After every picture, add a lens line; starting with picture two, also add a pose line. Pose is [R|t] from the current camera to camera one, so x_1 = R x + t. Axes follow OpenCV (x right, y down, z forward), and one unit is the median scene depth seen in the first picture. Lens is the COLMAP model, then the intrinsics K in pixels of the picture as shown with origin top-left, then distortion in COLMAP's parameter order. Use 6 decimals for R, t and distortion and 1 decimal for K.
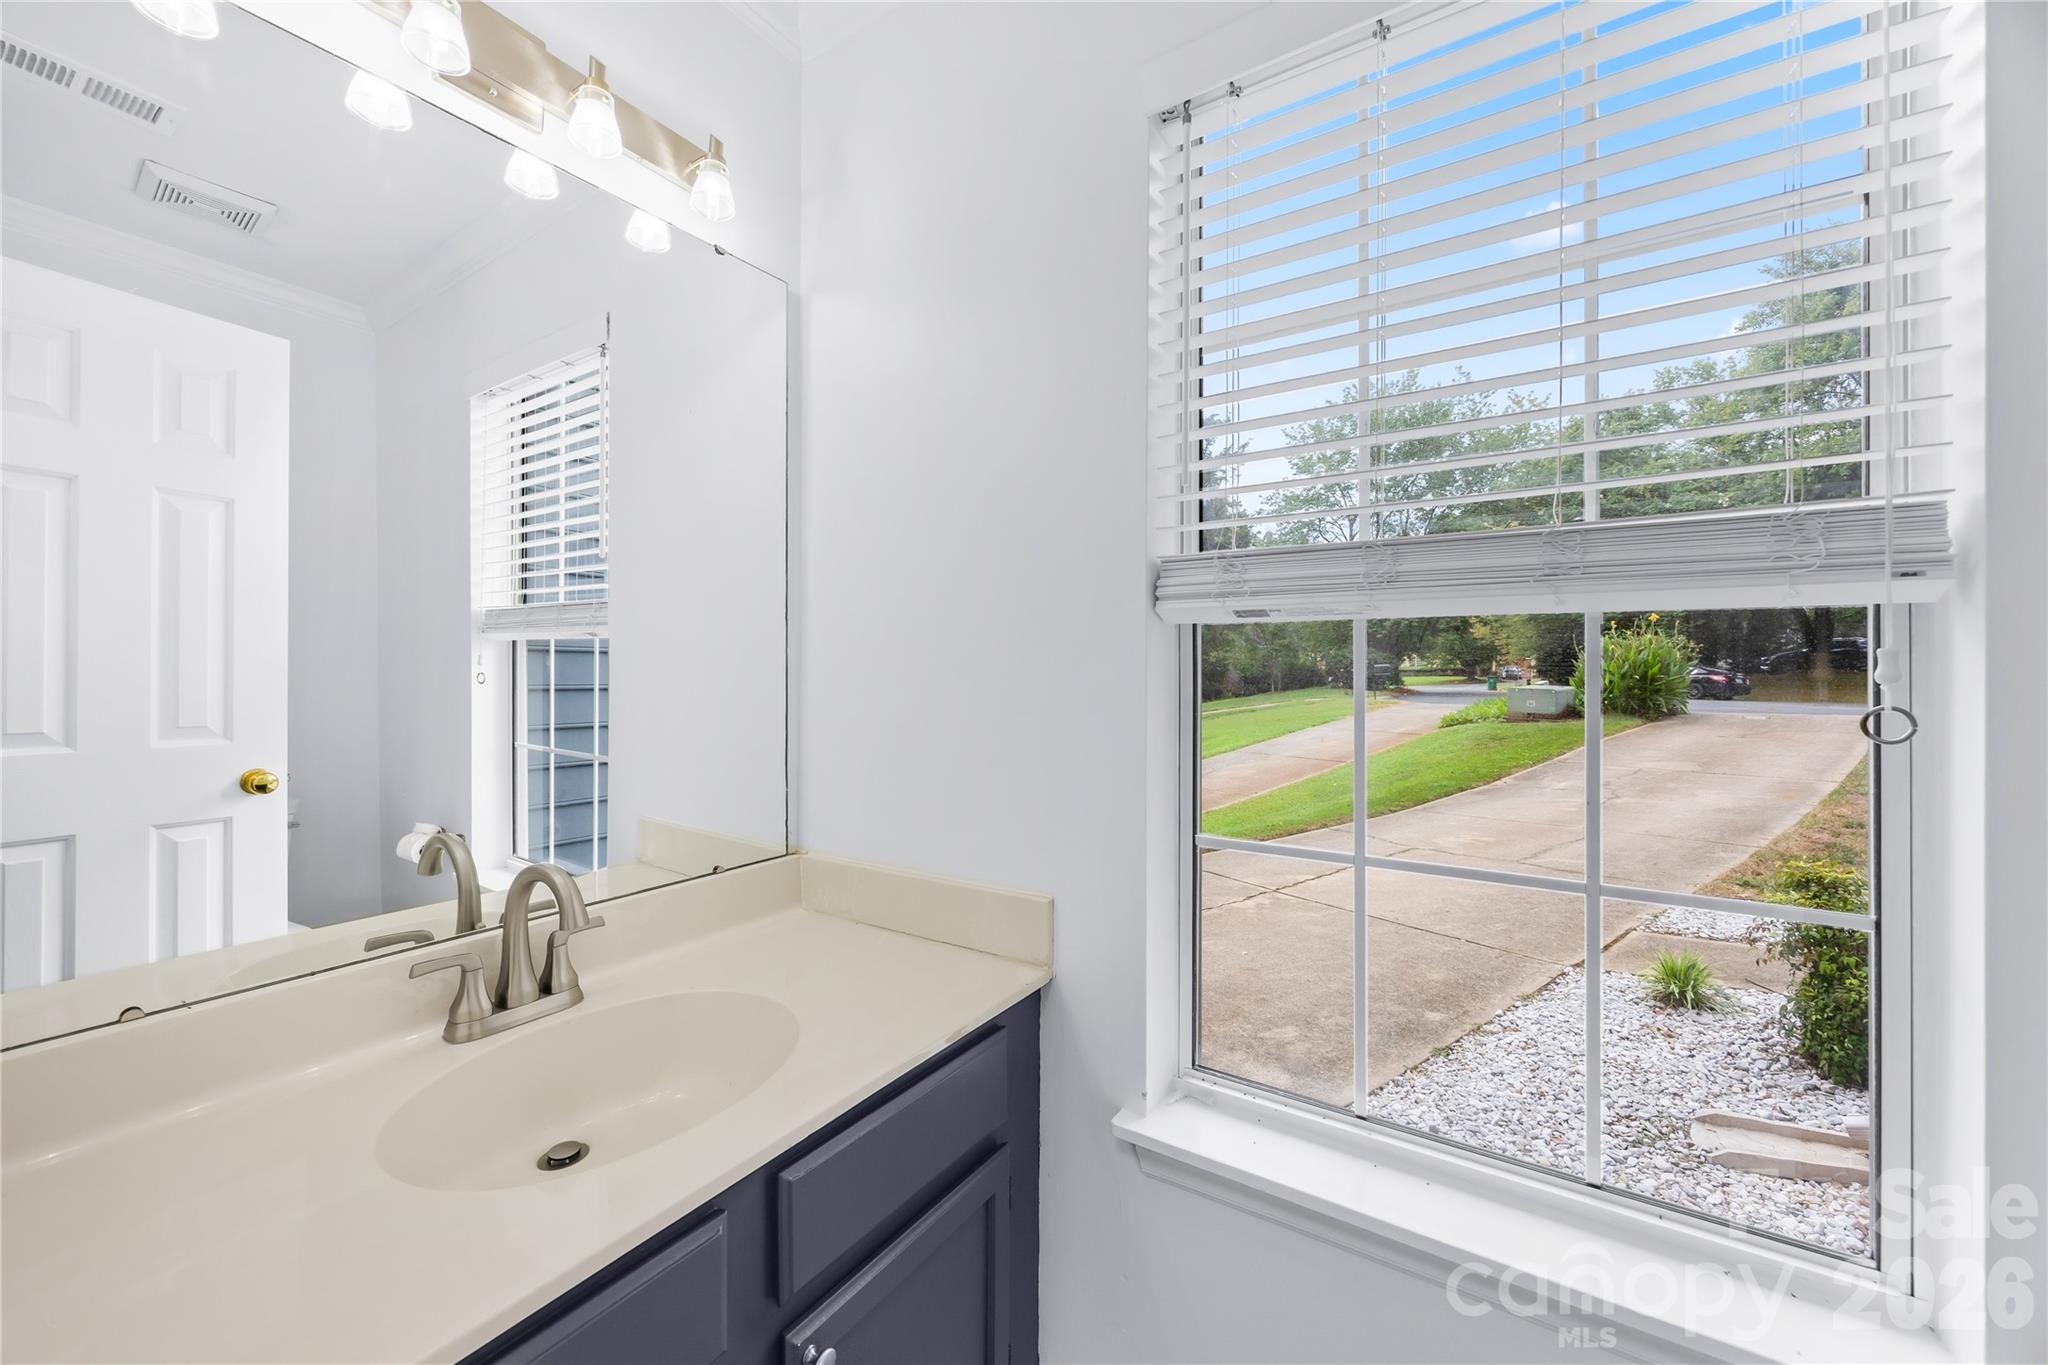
lens RADIAL K [[766.4, 0, 1022.3], [0, 766.4, 684.3], [0, 0, 1]] dist [-0.001044, 0.000286]
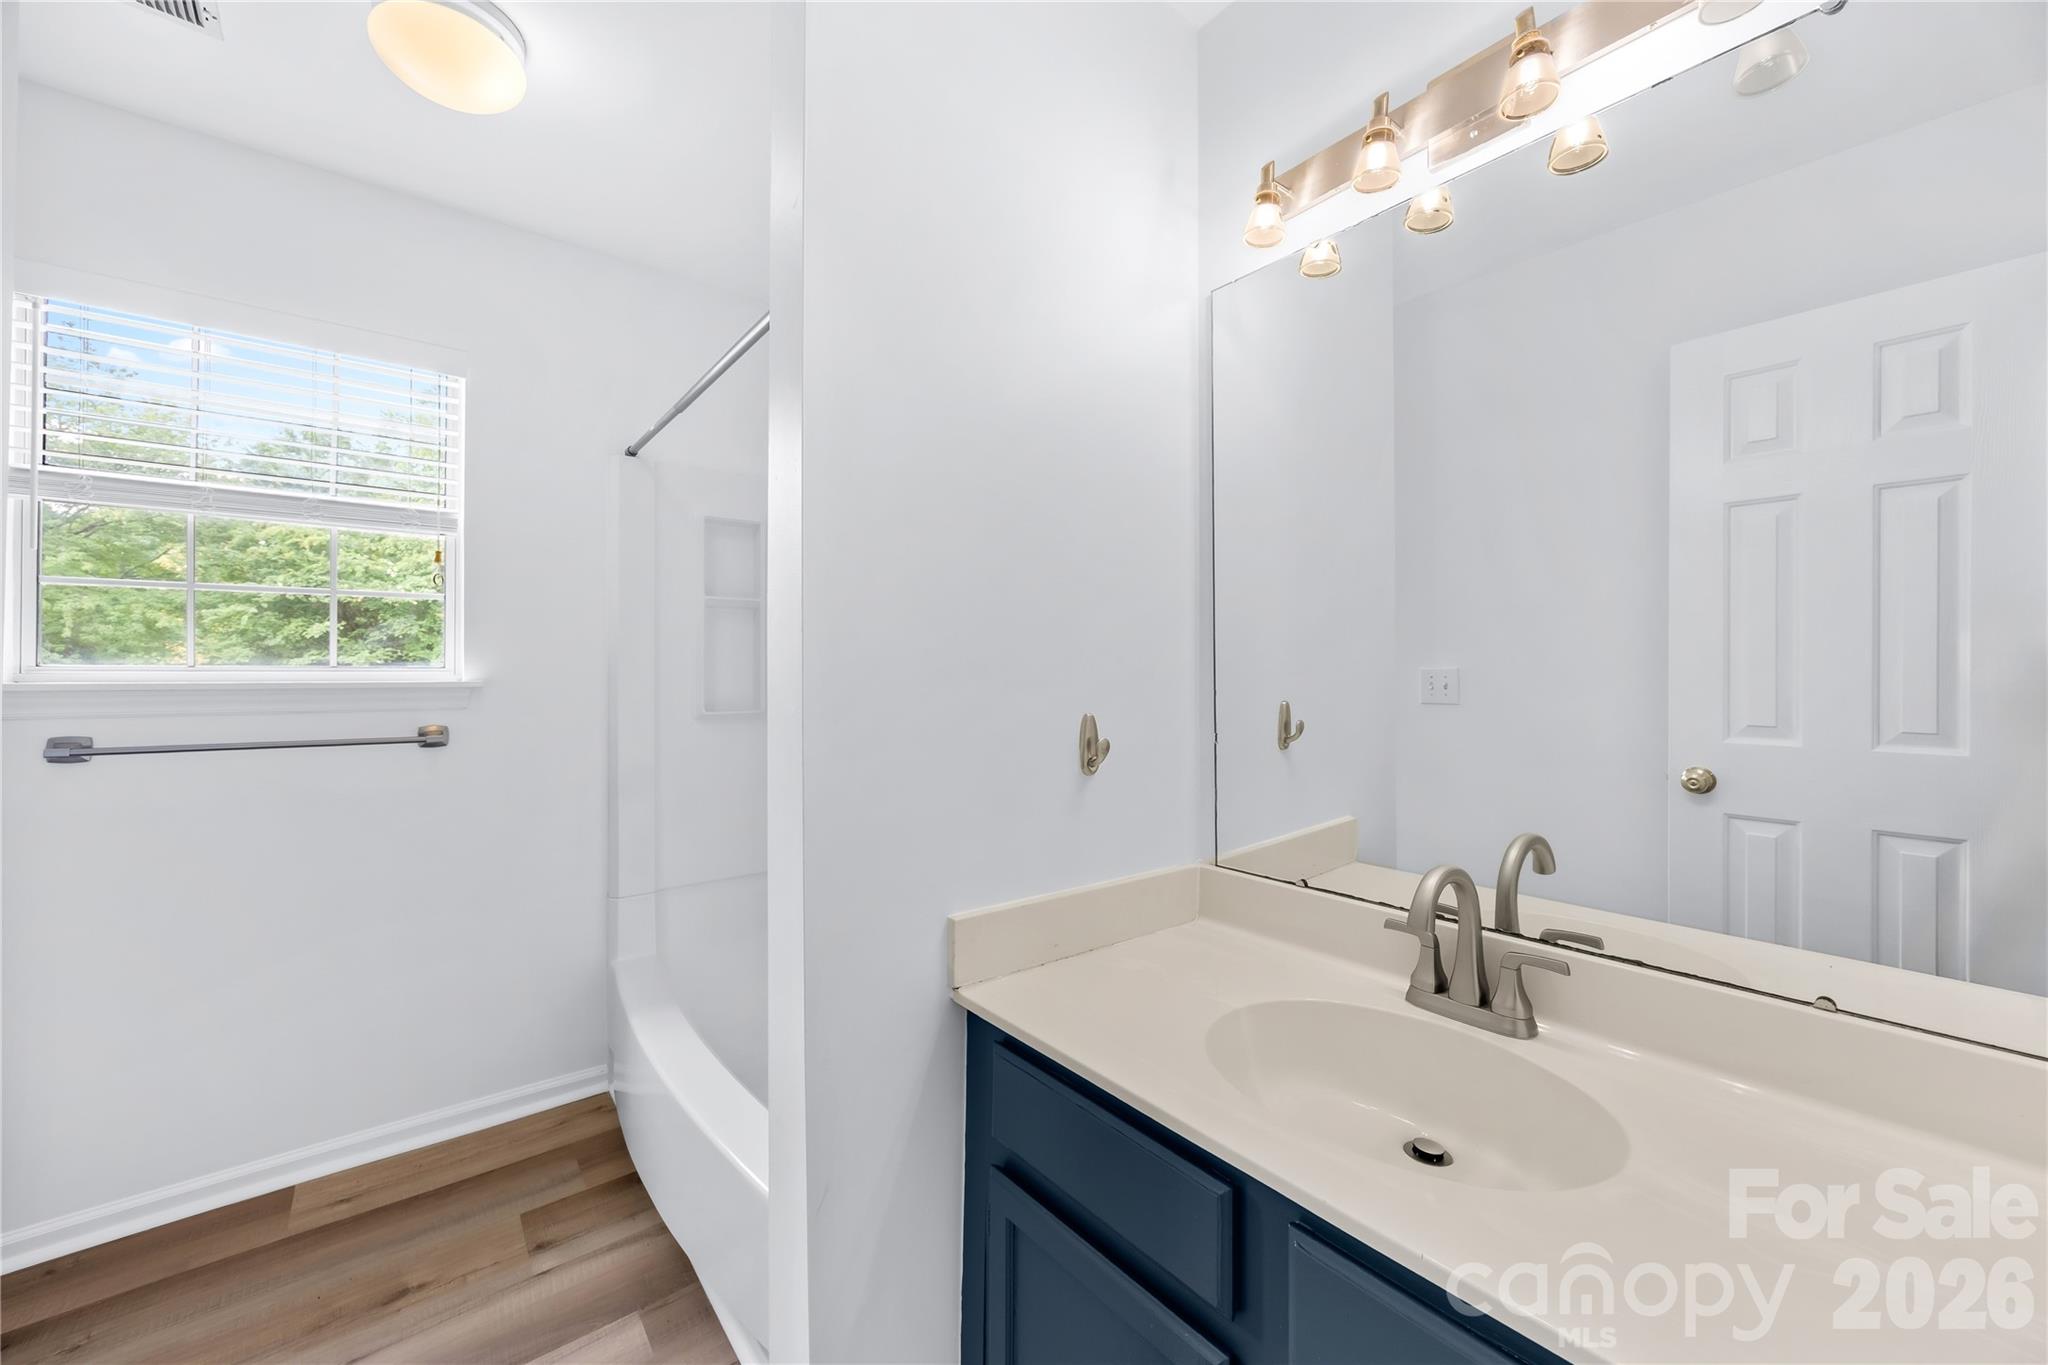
lens RADIAL K [[766.4, 0, 1022.3], [0, 766.4, 684.3], [0, 0, 1]] dist [-0.001044, 0.000286]
pose [[-0.298277, -0.004487, -0.954469, 0.528591], [-0.003116, 0.999988, -0.003727, -0.002432], [0.954474, 0.001862, -0.298288, 0.779861]]
